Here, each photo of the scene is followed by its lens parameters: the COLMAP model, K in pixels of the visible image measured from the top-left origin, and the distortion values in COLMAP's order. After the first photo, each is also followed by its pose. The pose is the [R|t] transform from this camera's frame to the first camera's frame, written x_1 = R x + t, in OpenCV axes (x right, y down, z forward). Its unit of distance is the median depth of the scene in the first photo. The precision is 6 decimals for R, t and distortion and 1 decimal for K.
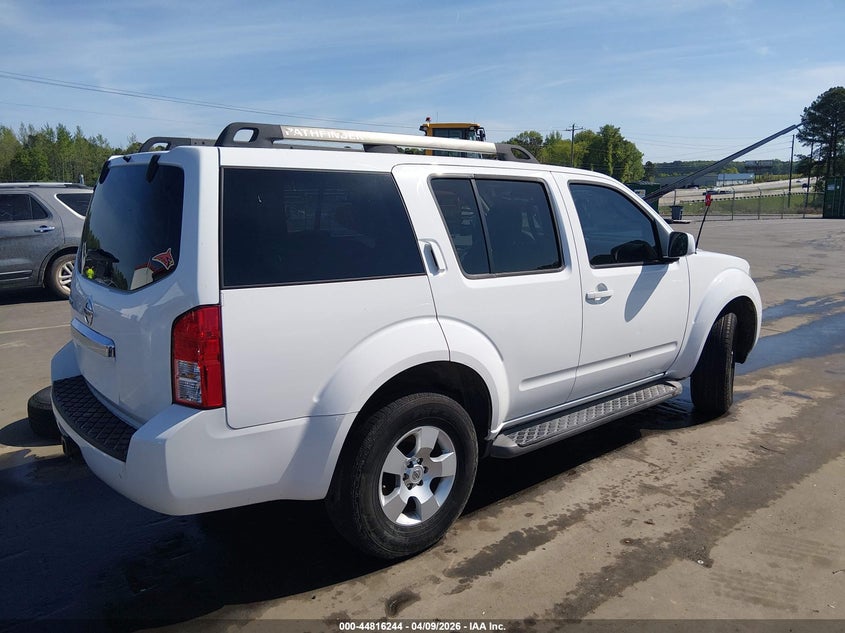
lens RADIAL K [[659.0, 0, 422.5], [0, 659.0, 316.5], [0, 0, 1]] dist [0.037064, -0.161916]
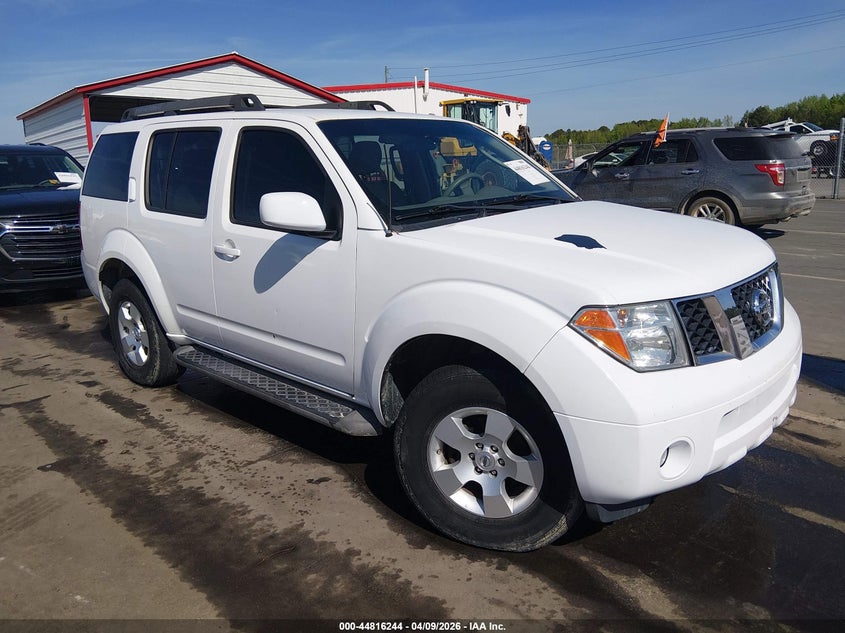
lens RADIAL K [[659.0, 0, 422.5], [0, 659.0, 316.5], [0, 0, 1]] dist [0.037064, -0.161916]
pose [[0.119562, 0.245110, -0.962094, 1.291731], [-0.162764, 0.960774, 0.224547, -0.209910], [0.979394, 0.129747, 0.154768, 1.188149]]
